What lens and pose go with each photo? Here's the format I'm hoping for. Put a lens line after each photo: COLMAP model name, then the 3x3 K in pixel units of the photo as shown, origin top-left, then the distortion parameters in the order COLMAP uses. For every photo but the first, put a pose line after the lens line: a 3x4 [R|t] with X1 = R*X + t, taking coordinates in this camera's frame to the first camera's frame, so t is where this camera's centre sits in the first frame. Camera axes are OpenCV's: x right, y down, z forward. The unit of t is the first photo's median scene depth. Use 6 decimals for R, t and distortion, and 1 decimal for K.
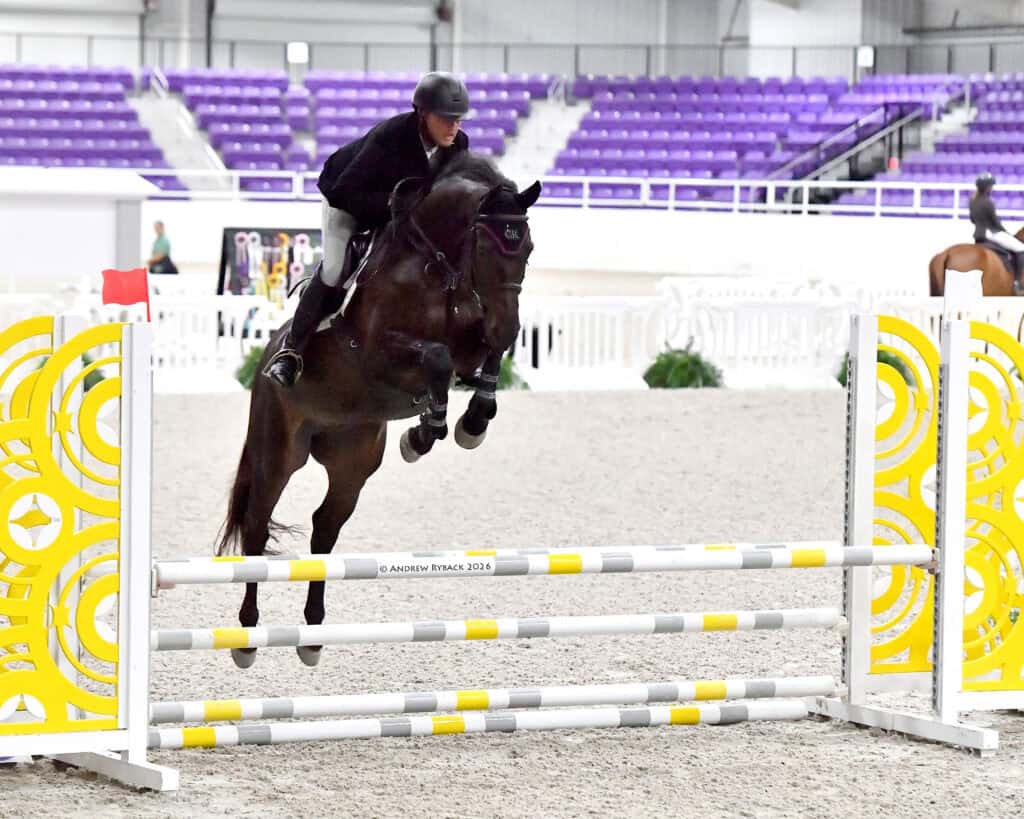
lens RADIAL K [[5267.0, 0, 512.0], [0, 5267.0, 409.5], [0, 0, 1]] dist [0.403105, 3.610032]
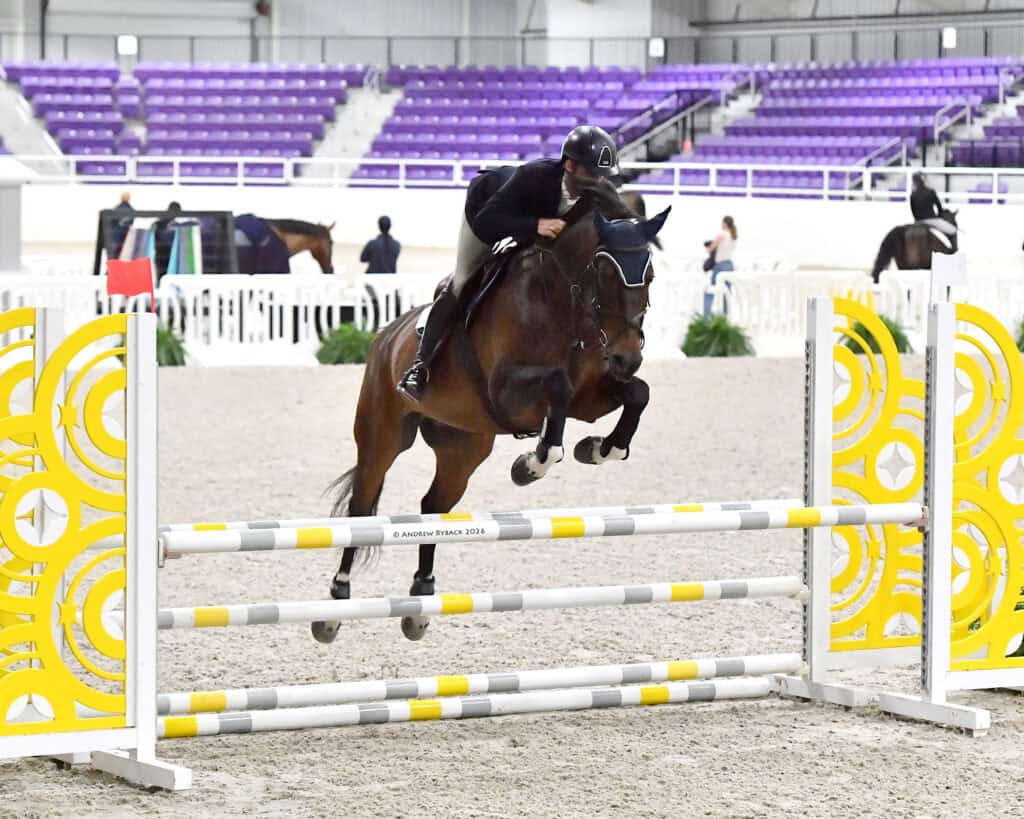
lens RADIAL K [[4456.1, 0, 512.0], [0, 4456.1, 409.5], [0, 0, 1]] dist [-0.073399, 5.105838]
pose [[0.996508, -0.010073, 0.082888, -0.039436], [0.009017, 0.999873, 0.013114, -0.004905], [-0.083010, -0.012320, 0.996473, 0.093918]]
